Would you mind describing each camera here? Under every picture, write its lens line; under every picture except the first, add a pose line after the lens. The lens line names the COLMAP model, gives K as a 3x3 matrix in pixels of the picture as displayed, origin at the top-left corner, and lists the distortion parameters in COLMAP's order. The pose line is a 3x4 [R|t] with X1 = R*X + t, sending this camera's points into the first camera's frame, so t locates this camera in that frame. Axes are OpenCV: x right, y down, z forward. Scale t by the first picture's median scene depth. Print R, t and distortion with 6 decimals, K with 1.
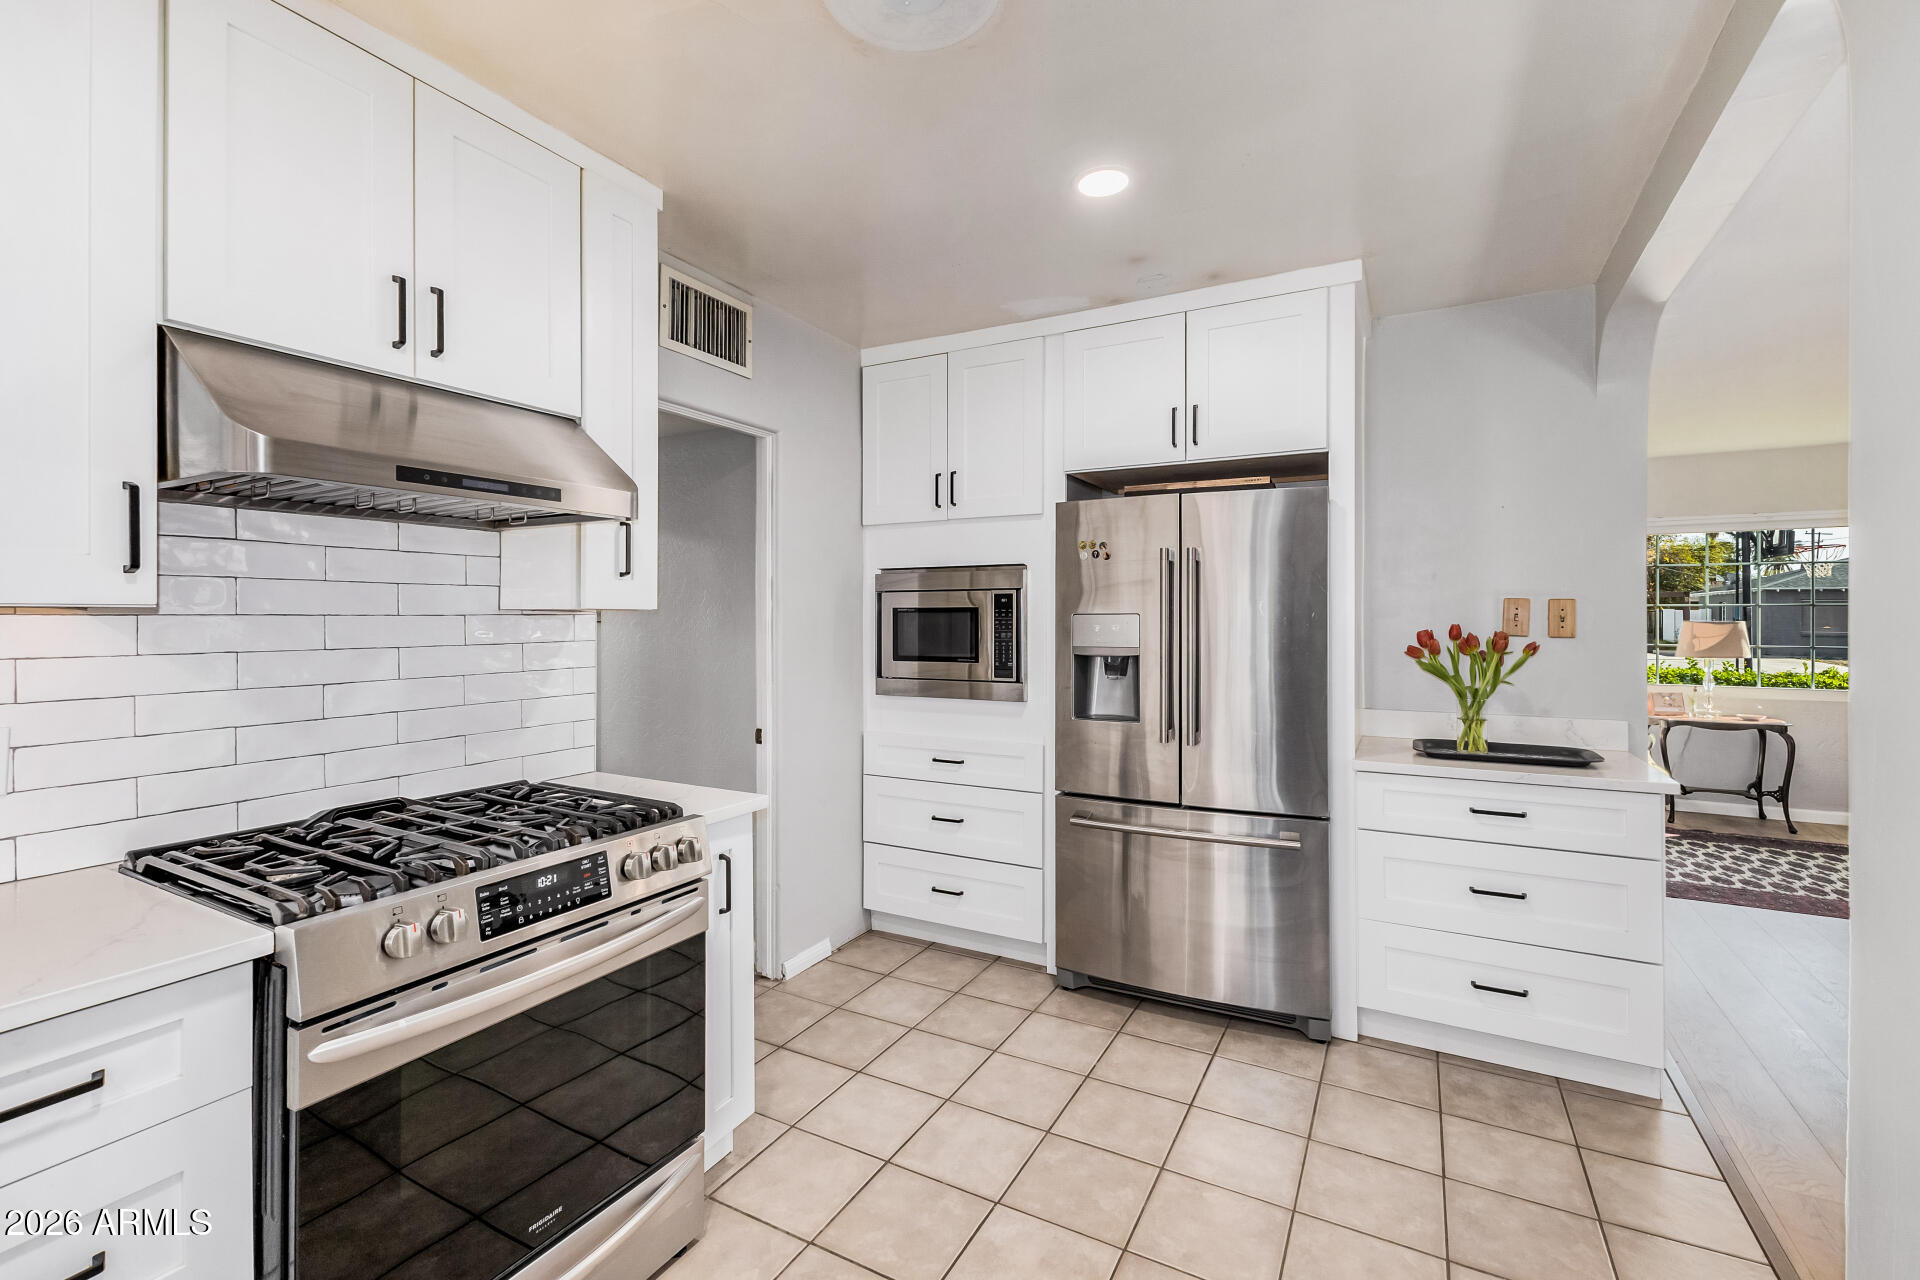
lens RADIAL K [[832.5, 0, 958.0], [0, 832.5, 623.8], [0, 0, 1]] dist [0.000973, 0.000054]
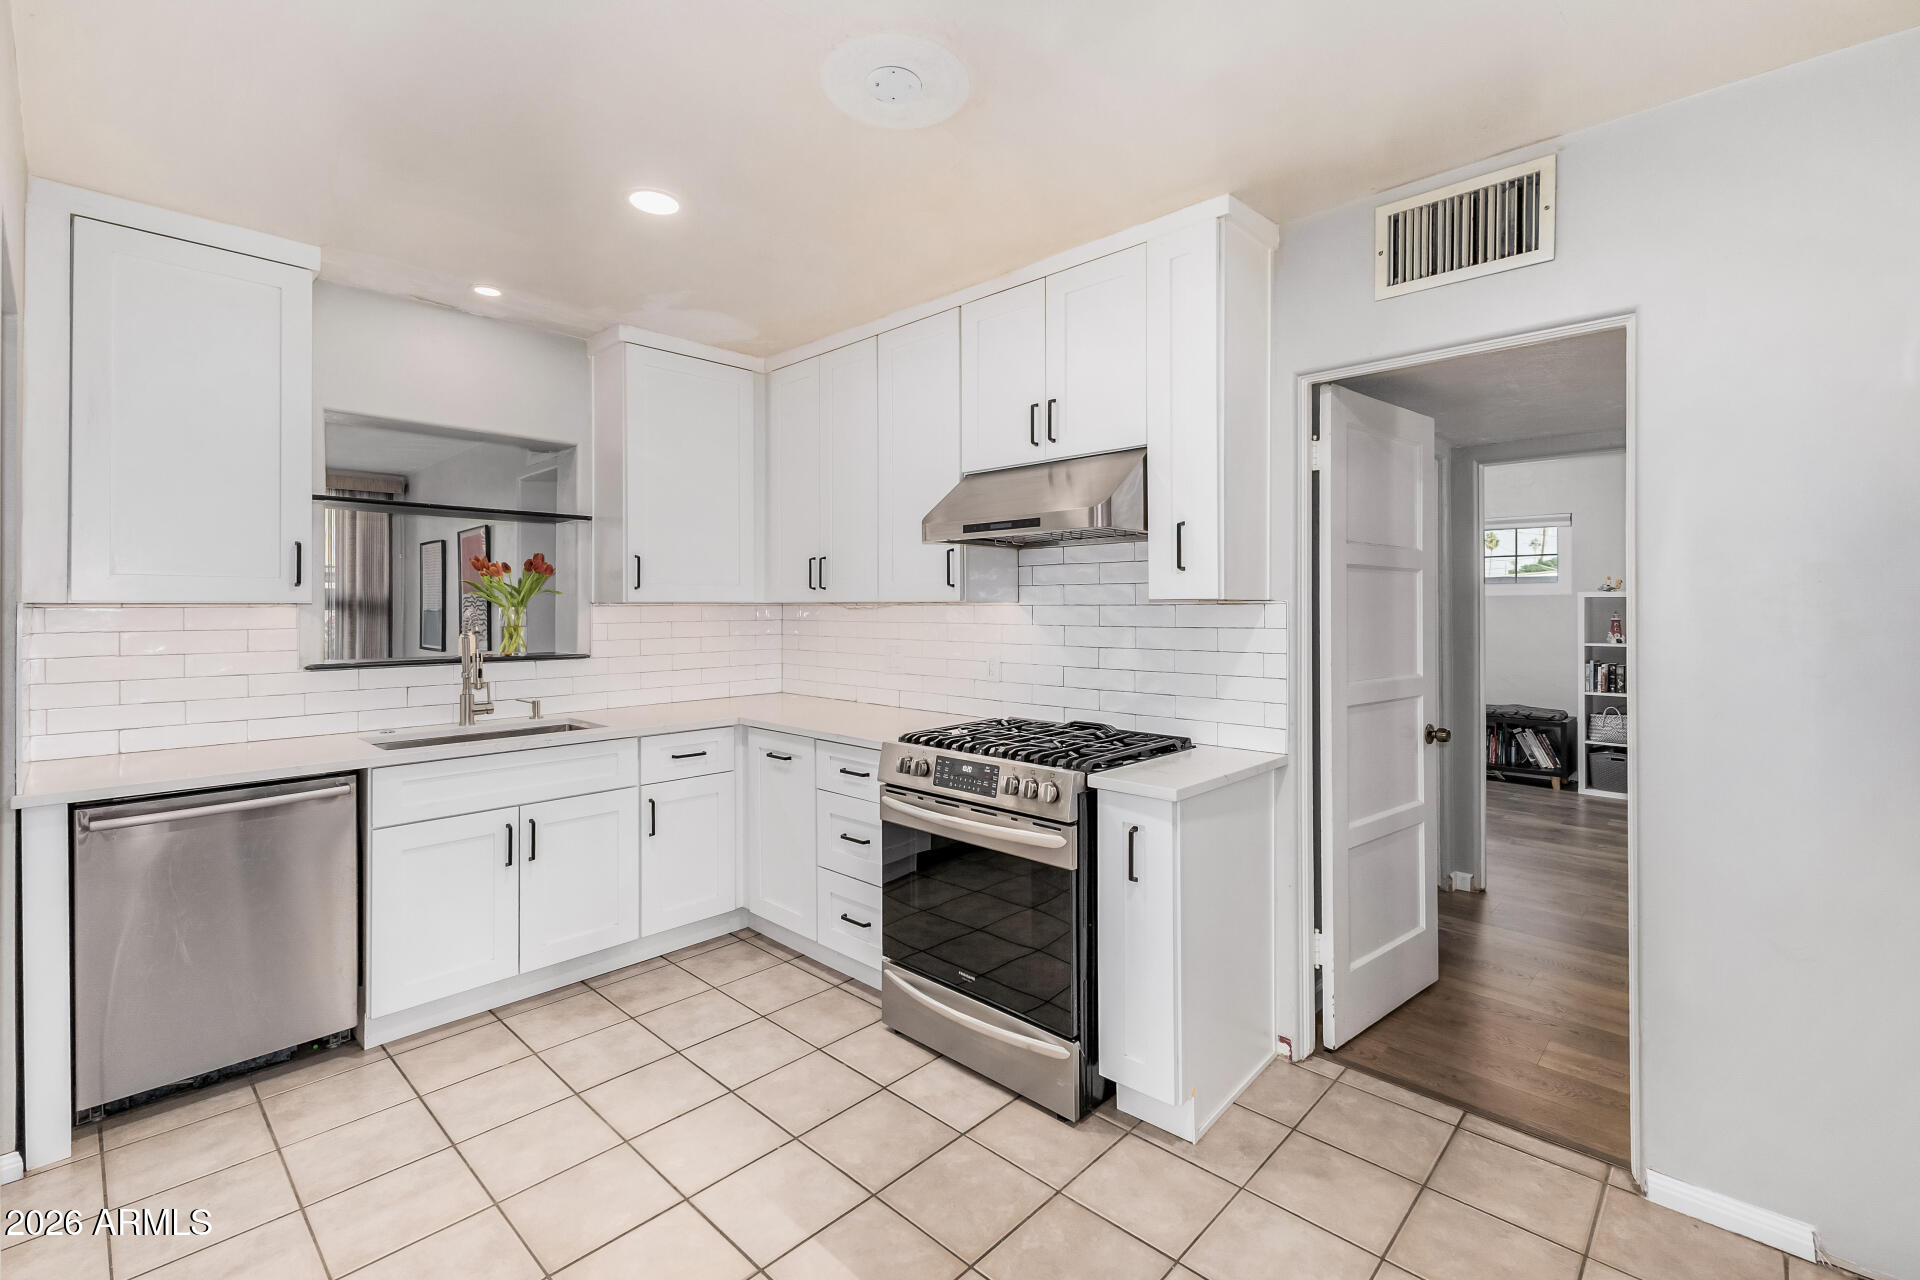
lens RADIAL K [[832.5, 0, 959.0], [0, 832.5, 608.3], [0, 0, 1]] dist [0.000973, 0.000054]
pose [[-0.259951, 0.004454, -0.965611, 0.974103], [-0.004424, 0.999973, 0.005804, -0.013840], [0.965612, 0.005781, -0.259925, 1.264002]]
